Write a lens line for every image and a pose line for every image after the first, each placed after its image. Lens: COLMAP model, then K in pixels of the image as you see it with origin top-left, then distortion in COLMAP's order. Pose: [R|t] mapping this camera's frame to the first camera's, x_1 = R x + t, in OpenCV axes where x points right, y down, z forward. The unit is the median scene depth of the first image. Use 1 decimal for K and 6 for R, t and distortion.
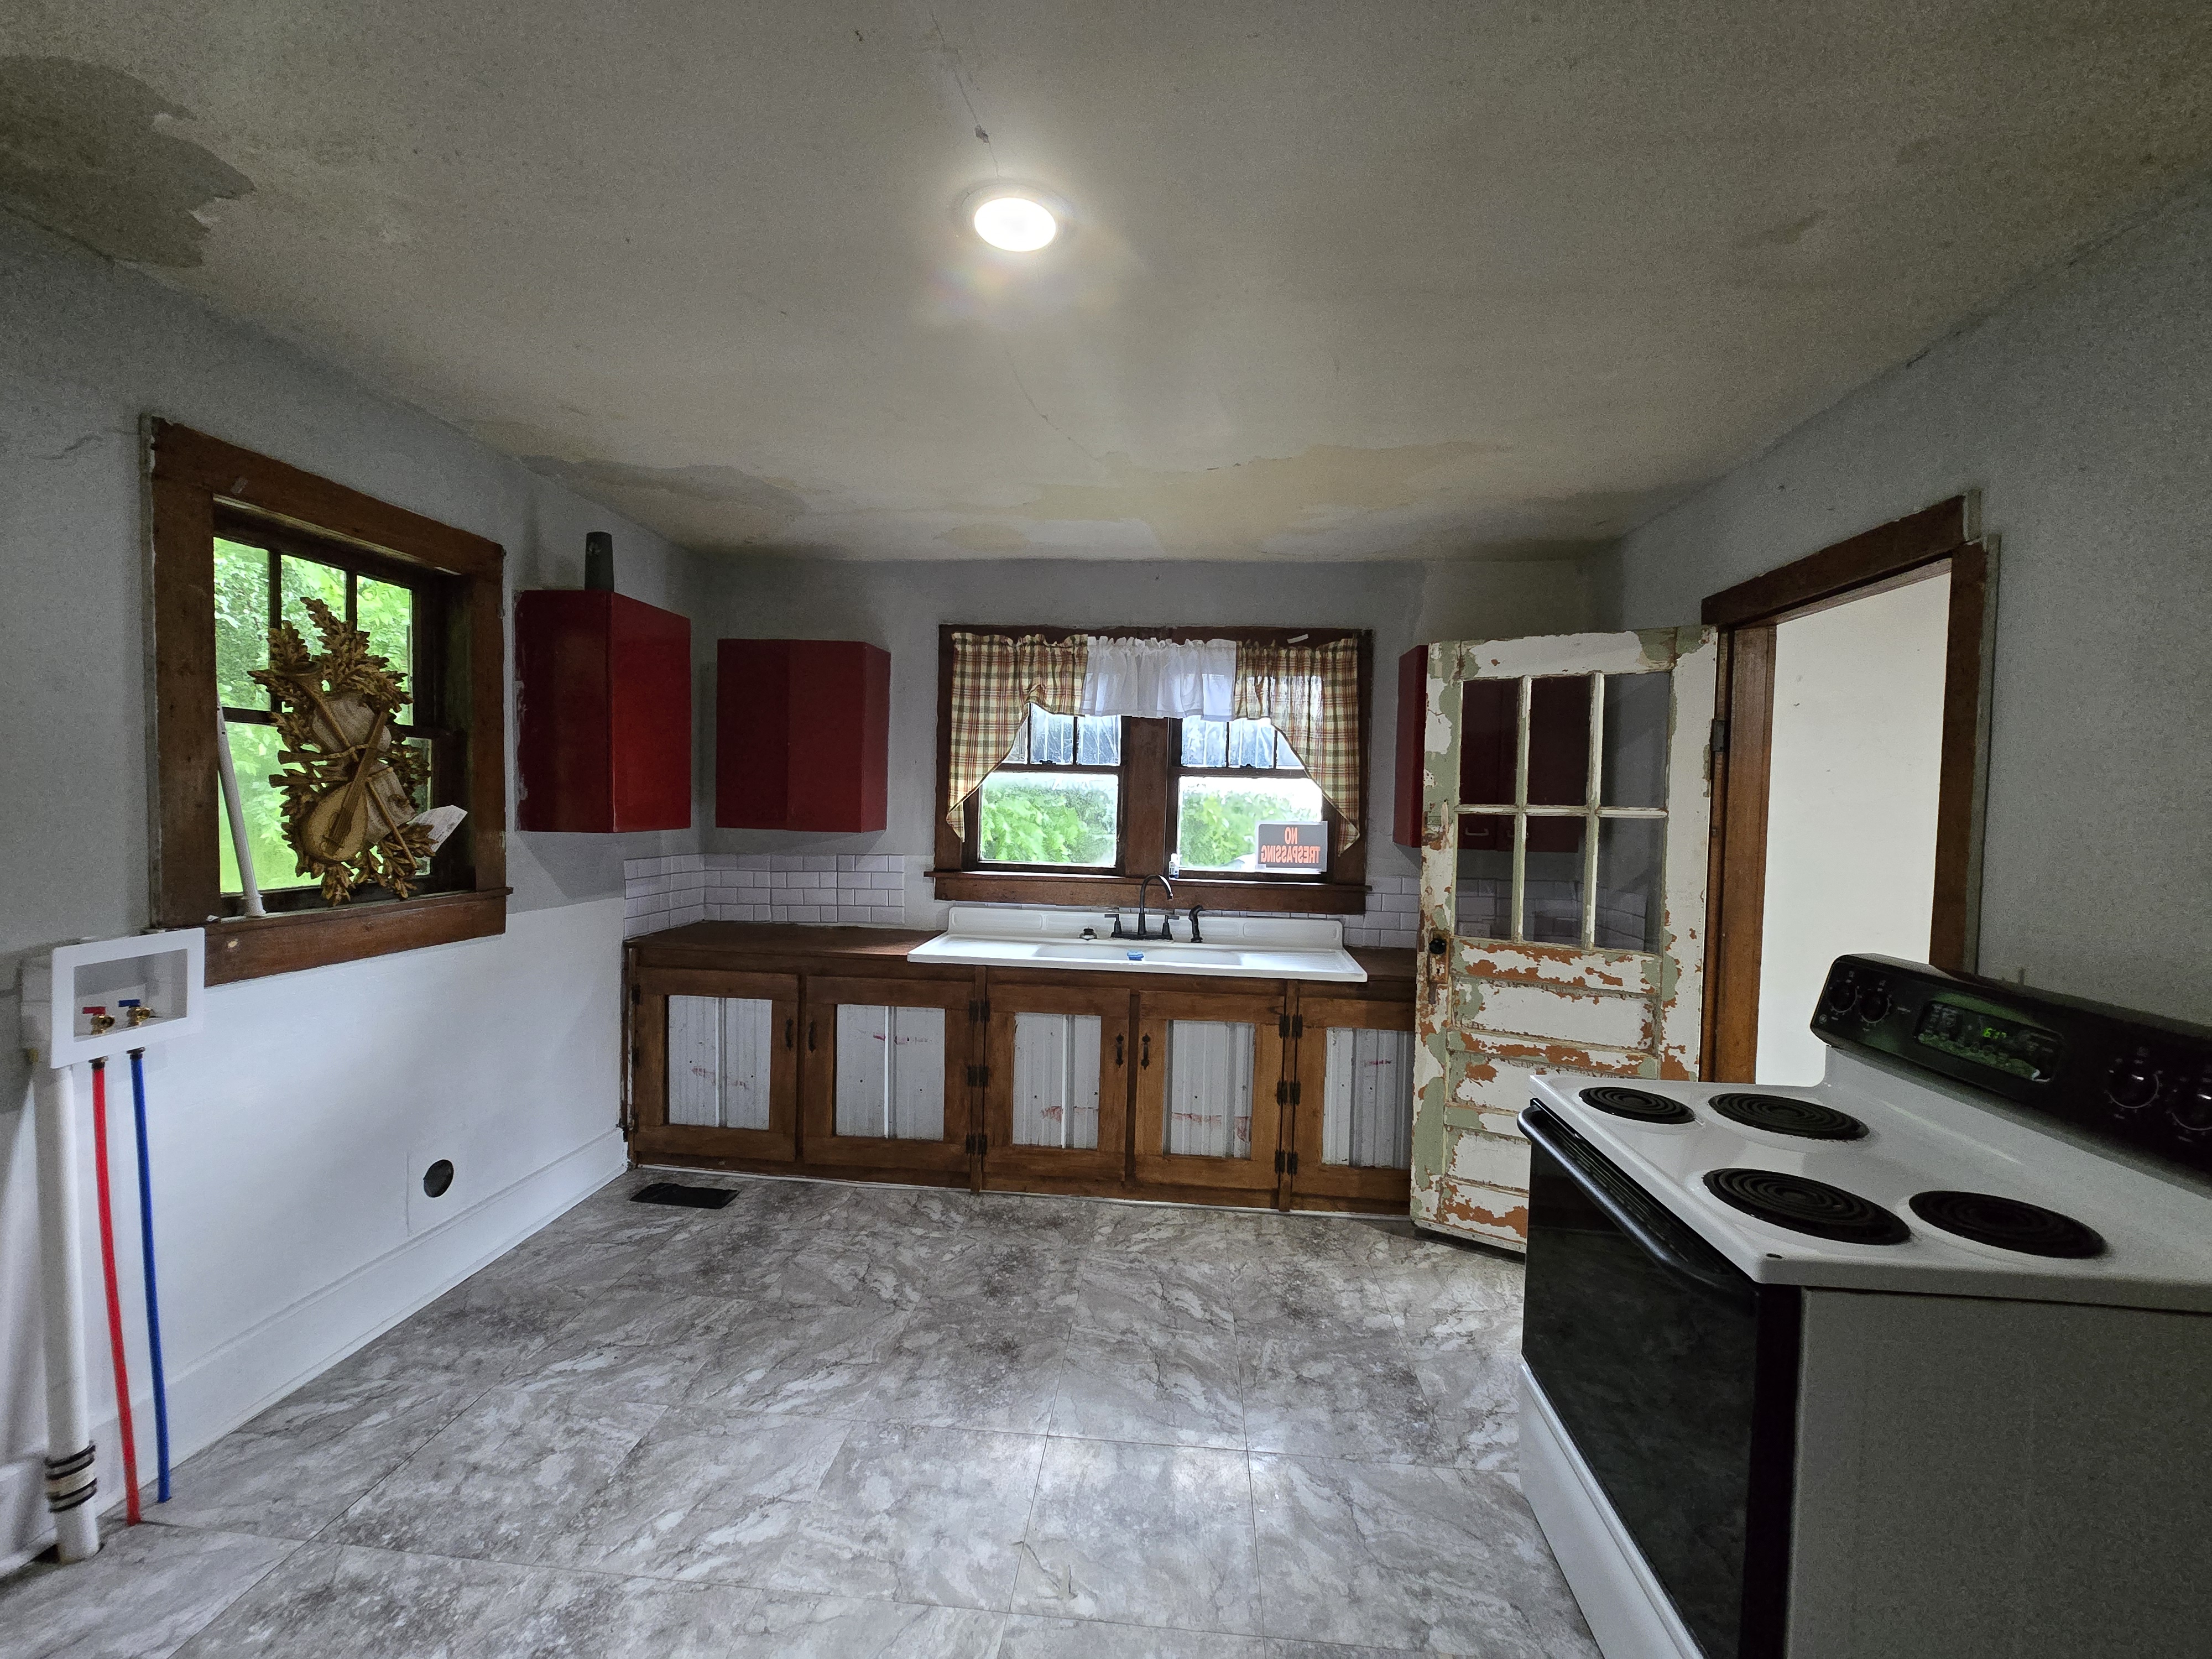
lens RADIAL K [[893.7, 0, 1106.0], [0, 893.7, 829.5], [0, 0, 1]] dist [-0.001519, -0.000050]
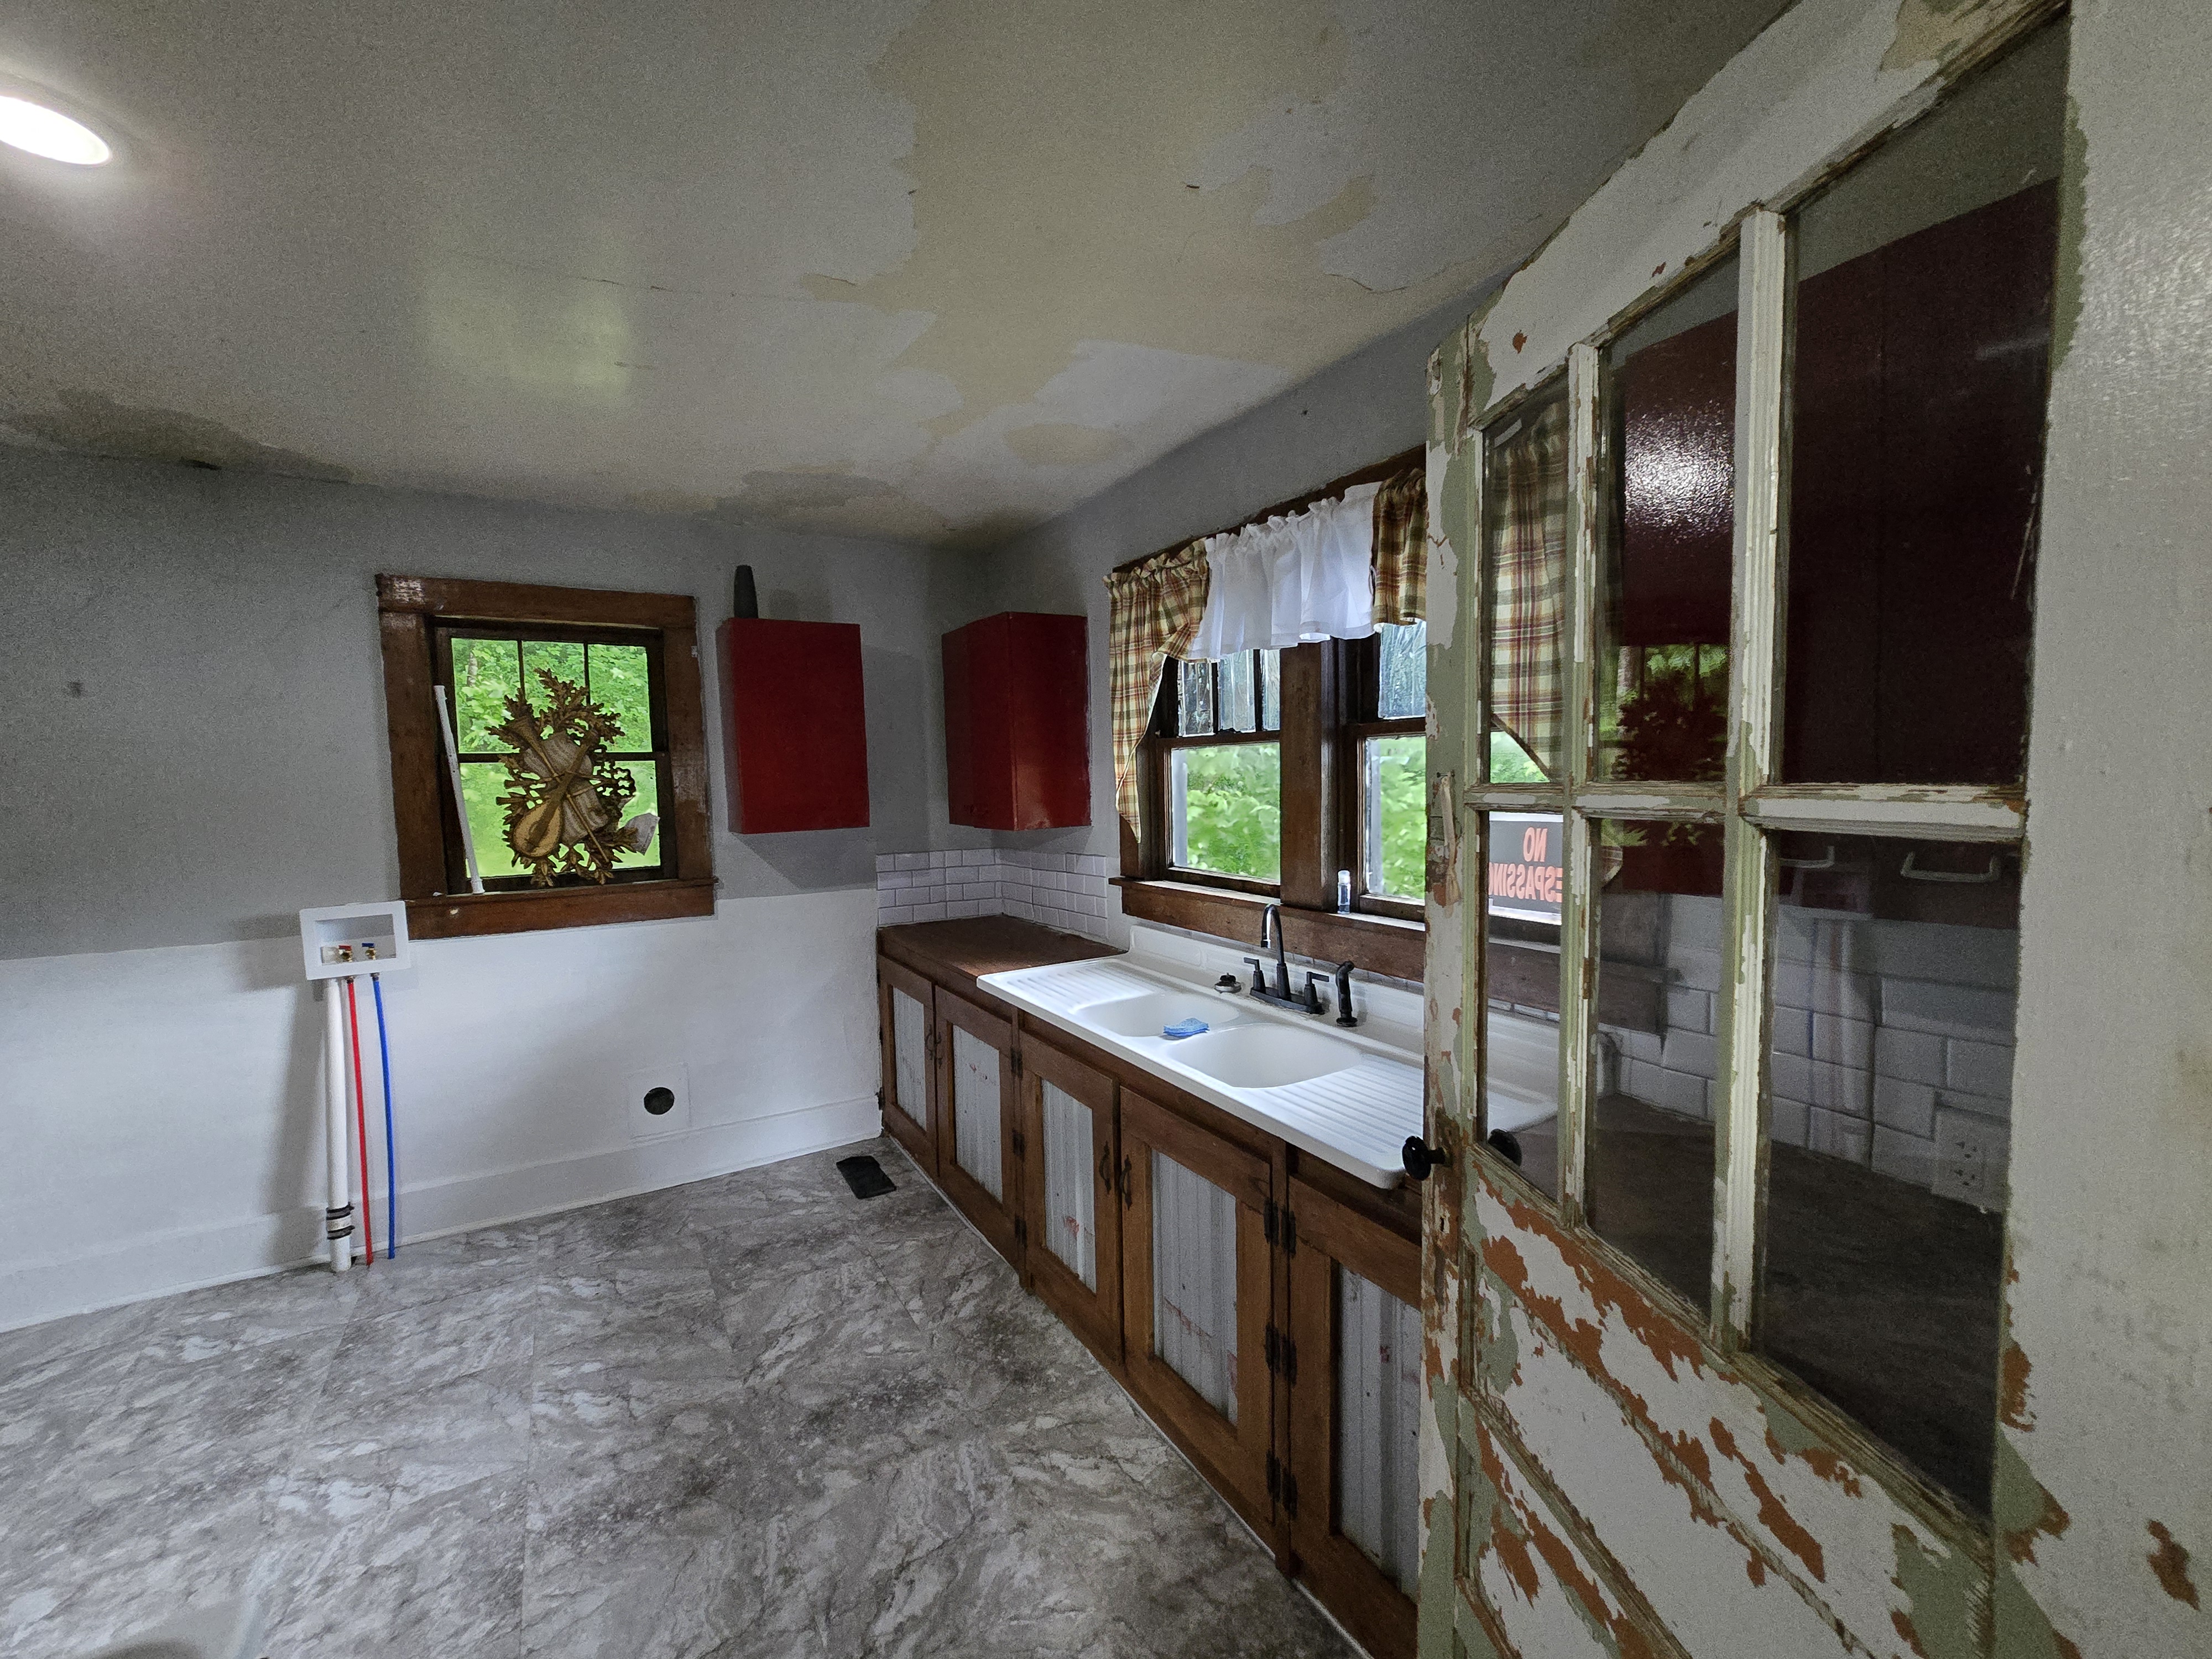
lens RADIAL K [[906.0, 0, 1118.6], [0, 906.0, 835.0], [0, 0, 1]] dist [0.000229, 0.000414]
pose [[0.588087, 0.015283, -0.808653, 0.642745], [0.013098, 0.999510, 0.028416, -0.021095], [0.808692, -0.027303, 0.587599, 0.713800]]
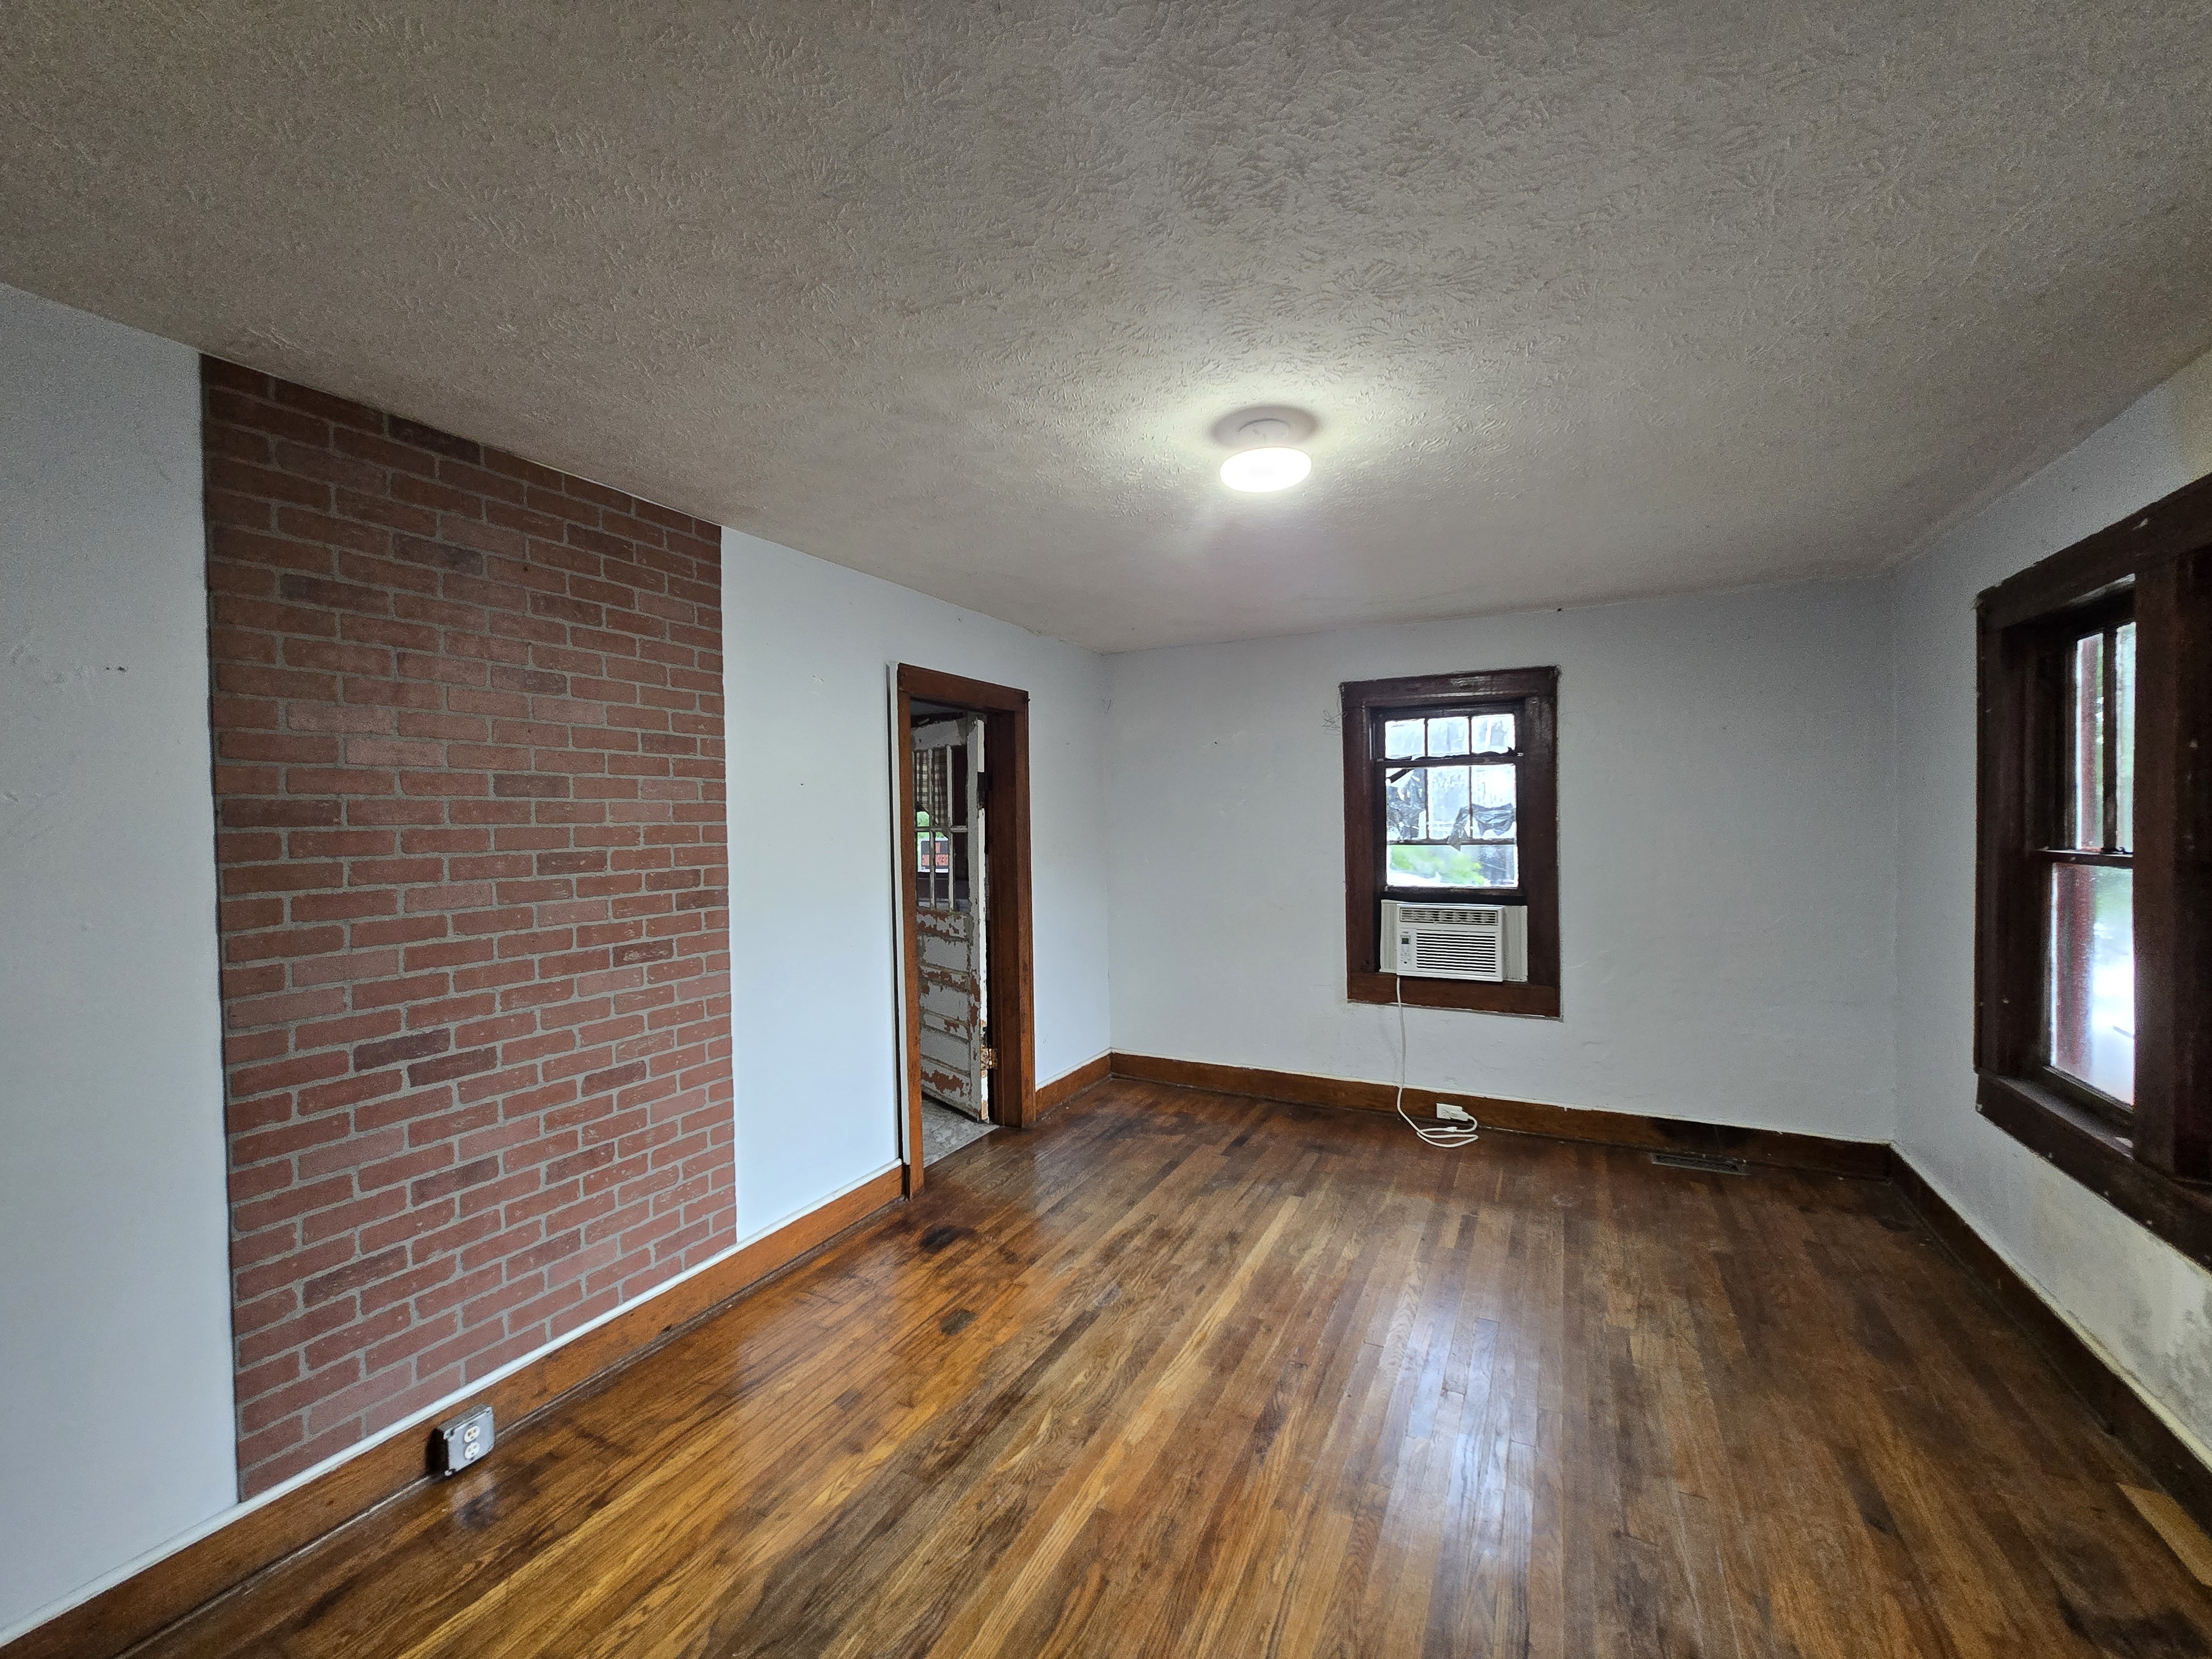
lens RADIAL K [[893.7, 0, 1106.0], [0, 893.7, 829.5], [0, 0, 1]] dist [-0.001519, -0.000050]
pose [[0.925329, -0.034240, -0.377616, 1.431237], [0.026495, 0.999319, -0.025688, 0.030839], [0.378239, 0.013765, 0.925606, -0.420390]]
